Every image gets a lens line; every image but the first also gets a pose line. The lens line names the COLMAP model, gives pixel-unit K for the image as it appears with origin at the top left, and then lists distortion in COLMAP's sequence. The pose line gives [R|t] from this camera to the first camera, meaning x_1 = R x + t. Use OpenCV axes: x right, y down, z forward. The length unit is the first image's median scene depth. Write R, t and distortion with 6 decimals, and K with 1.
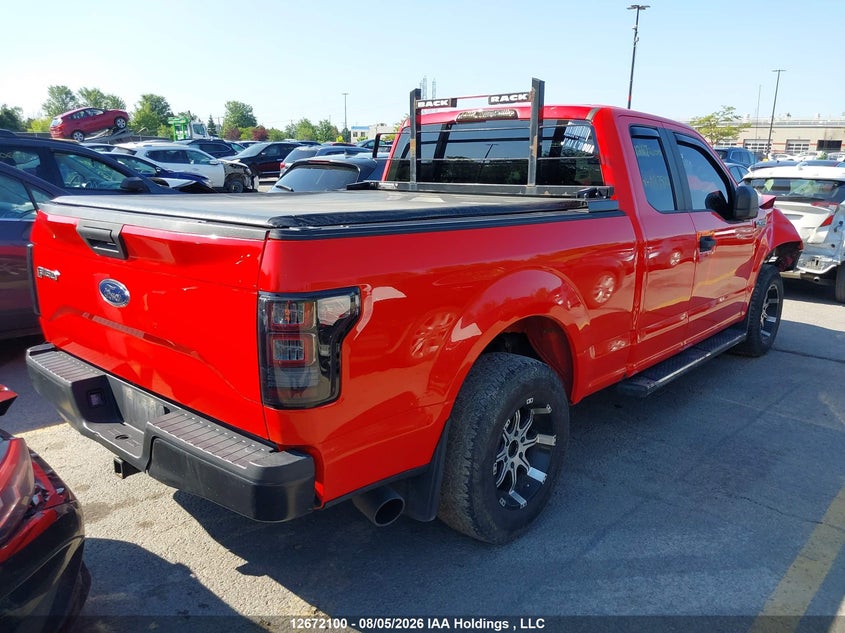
lens RADIAL K [[668.4, 0, 448.8], [0, 668.4, 312.8], [0, 0, 1]] dist [0.004352, -0.012158]
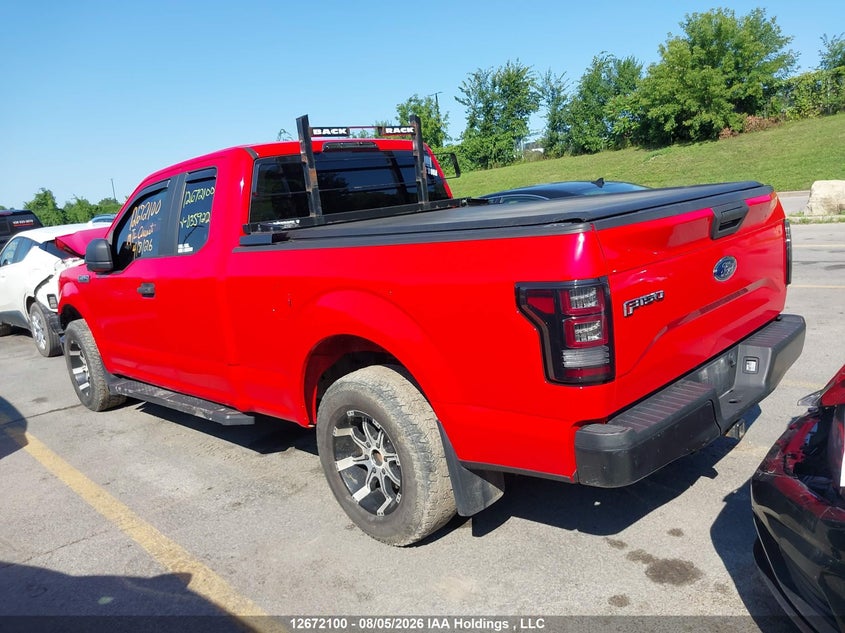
lens RADIAL K [[668.4, 0, 448.8], [0, 668.4, 312.8], [0, 0, 1]] dist [0.004352, -0.012158]
pose [[0.059622, -0.194181, 0.979152, -0.979147], [0.319601, 0.932976, 0.165563, -0.173451], [-0.945674, 0.303067, 0.117687, 0.798132]]
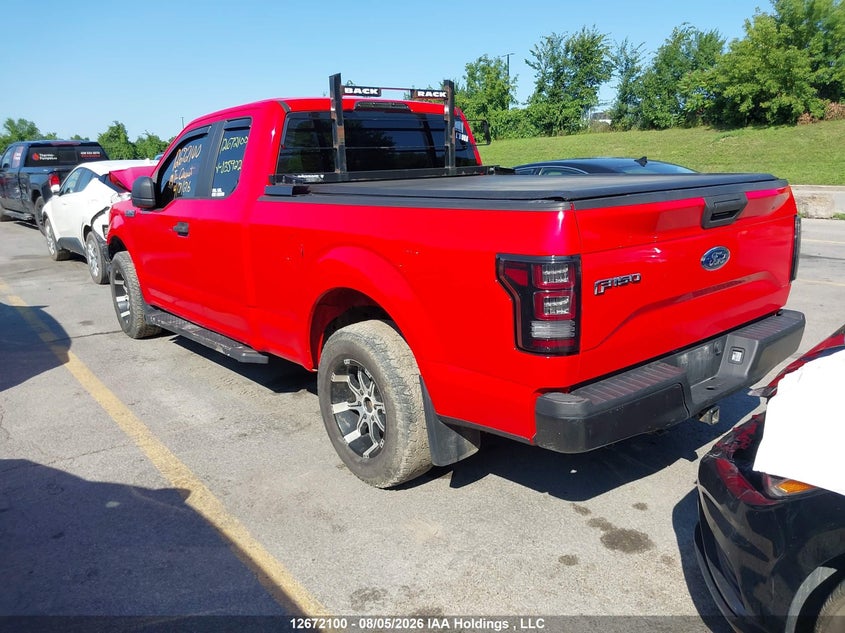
lens RADIAL K [[668.4, 0, 448.8], [0, 668.4, 312.8], [0, 0, 1]] dist [0.004352, -0.012158]
pose [[0.151784, -0.236141, 0.959791, -1.011401], [0.241888, 0.950390, 0.195575, -0.160910], [-0.958359, 0.202477, 0.201374, 0.730529]]
